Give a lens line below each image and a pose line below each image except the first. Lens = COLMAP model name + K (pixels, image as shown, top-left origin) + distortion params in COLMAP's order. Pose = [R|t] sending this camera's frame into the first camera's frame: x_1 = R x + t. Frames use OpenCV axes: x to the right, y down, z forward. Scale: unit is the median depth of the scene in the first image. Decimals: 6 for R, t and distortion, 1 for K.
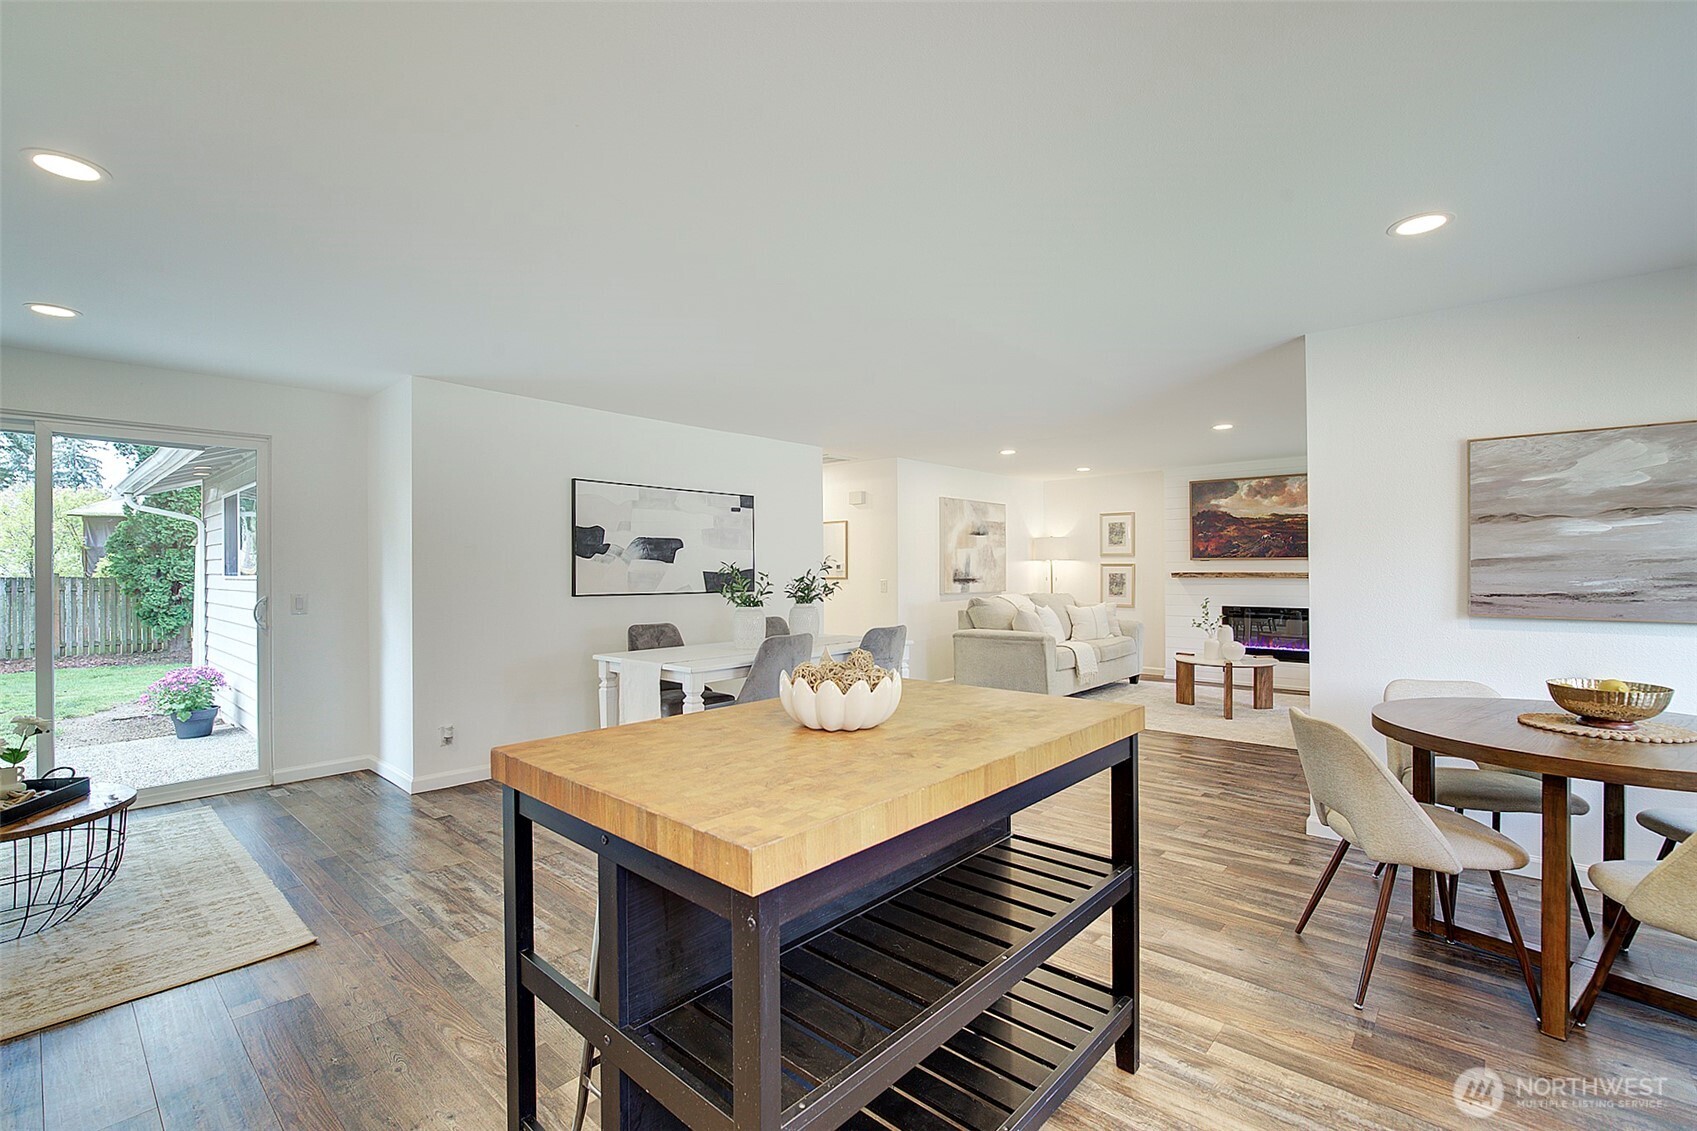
lens RADIAL K [[743.2, 0, 849.2], [0, 743.2, 562.0], [0, 0, 1]] dist [-0.012892, 0.000002]
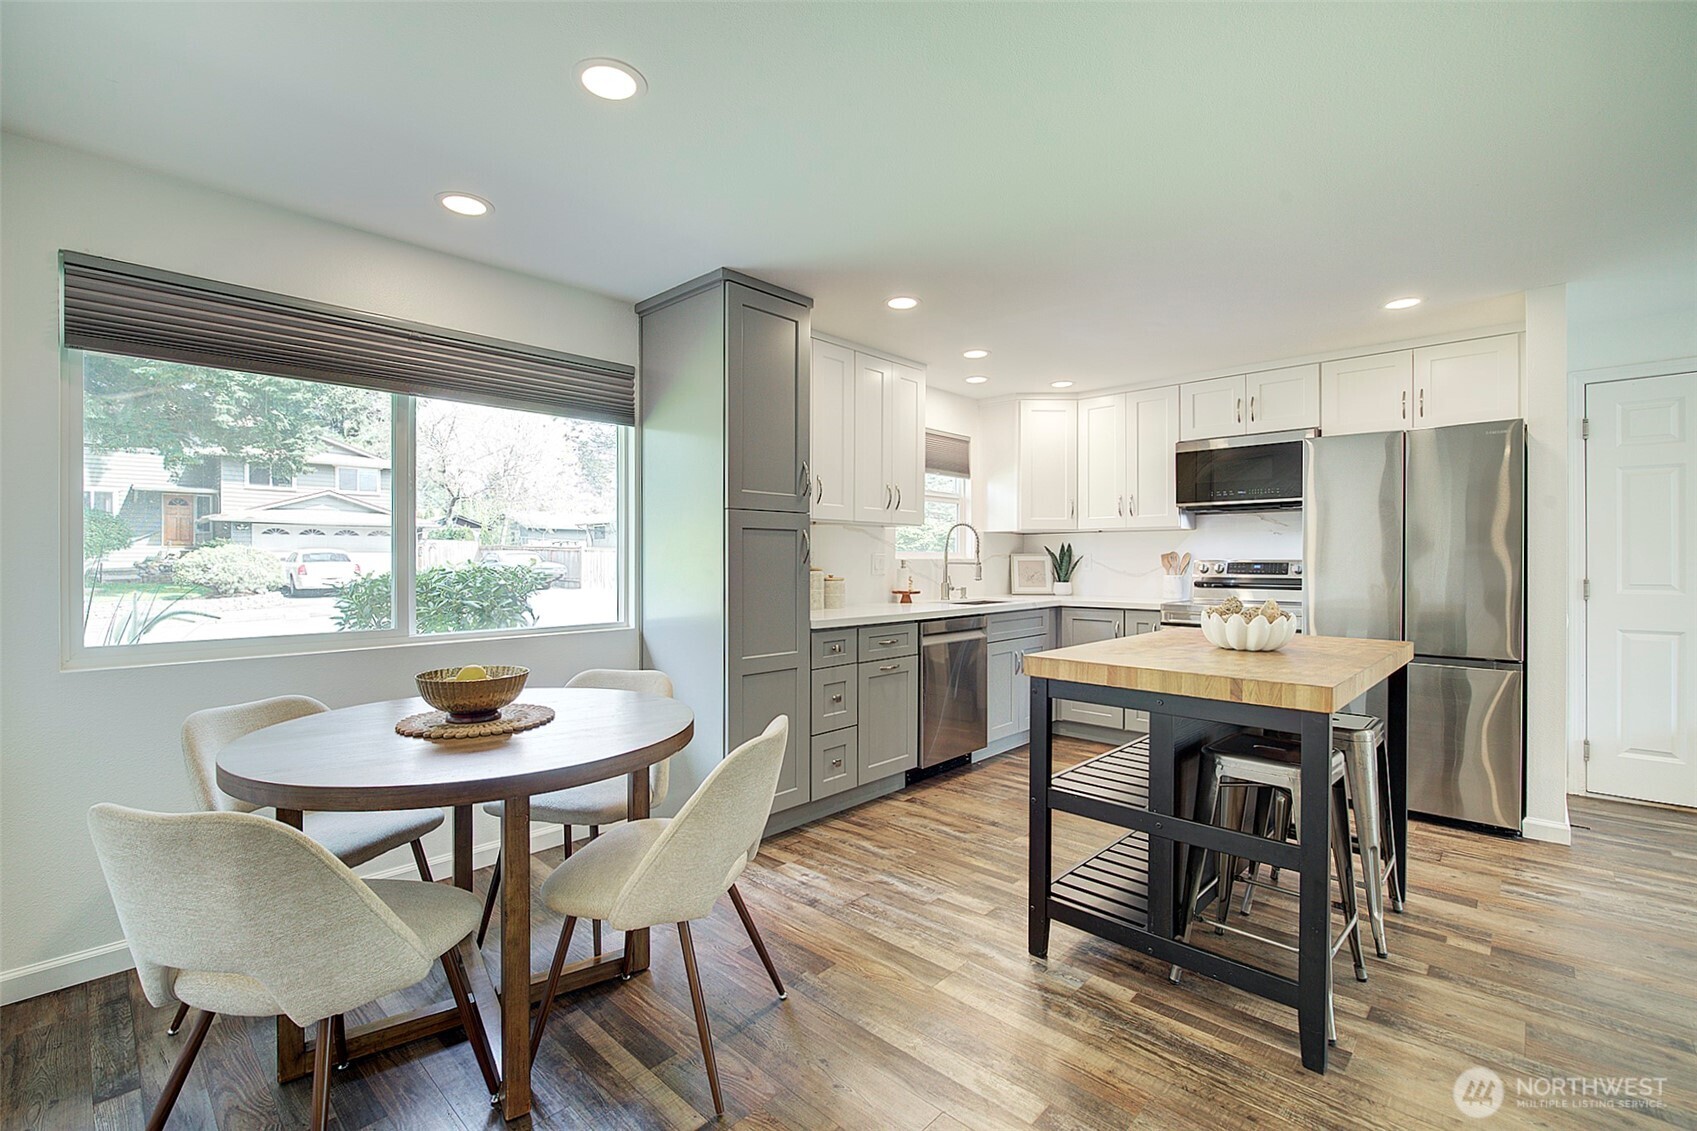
lens RADIAL K [[743.2, 0, 849.2], [0, 743.2, 562.0], [0, 0, 1]] dist [-0.012892, 0.000002]
pose [[-0.999749, 0.005909, 0.021612, 0.159603], [0.005813, 0.999973, -0.004538, 0.011412], [-0.021638, -0.004411, -0.999756, 0.539991]]
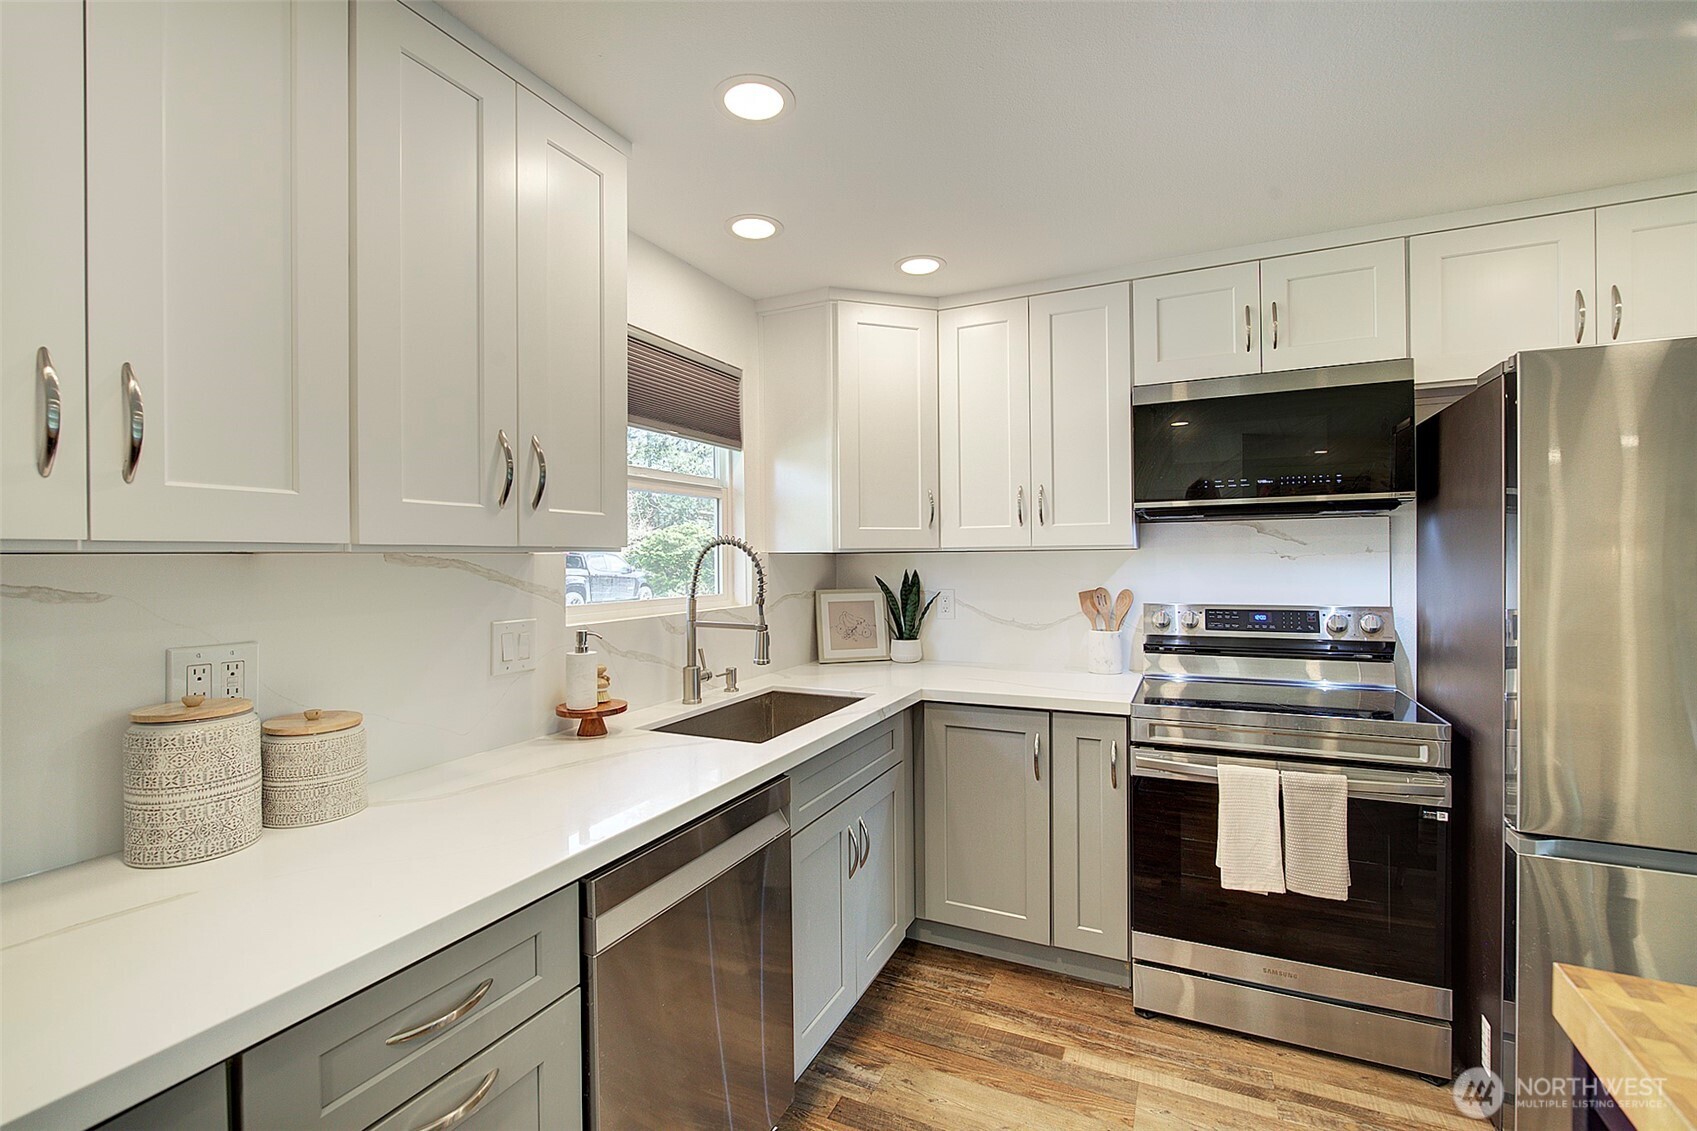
lens RADIAL K [[737.9, 0, 847.5], [0, 737.9, 560.4], [0, 0, 1]] dist [-0.013256, 0.000112]
pose [[-0.959821, 0.016586, -0.280123, 0.112370], [0.018702, 0.999813, -0.004883, -0.013392], [0.279990, -0.009925, -0.959952, 0.196188]]
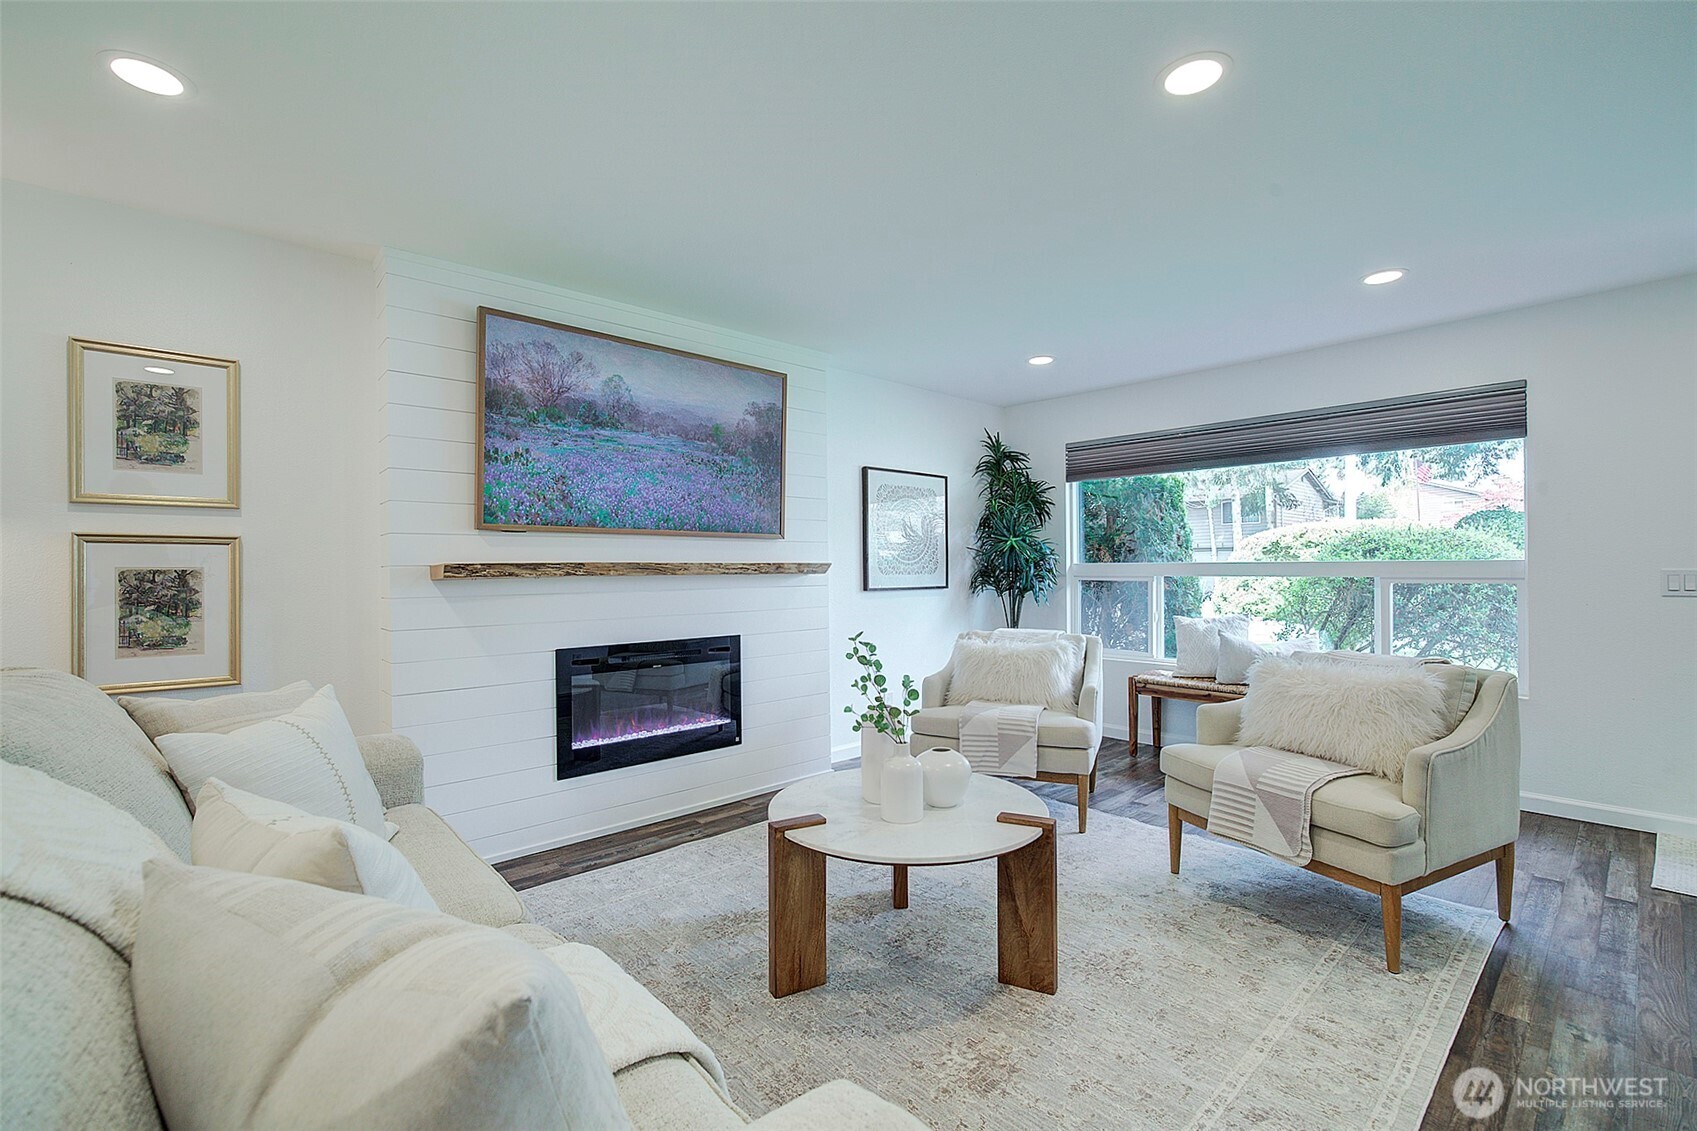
lens RADIAL K [[737.9, 0, 847.5], [0, 737.9, 560.4], [0, 0, 1]] dist [-0.013256, 0.000112]
pose [[0.100323, 0.014201, 0.994854, 0.137653], [0.000905, 0.999896, -0.014365, 0.018786], [-0.994955, 0.002341, 0.100300, 0.836245]]
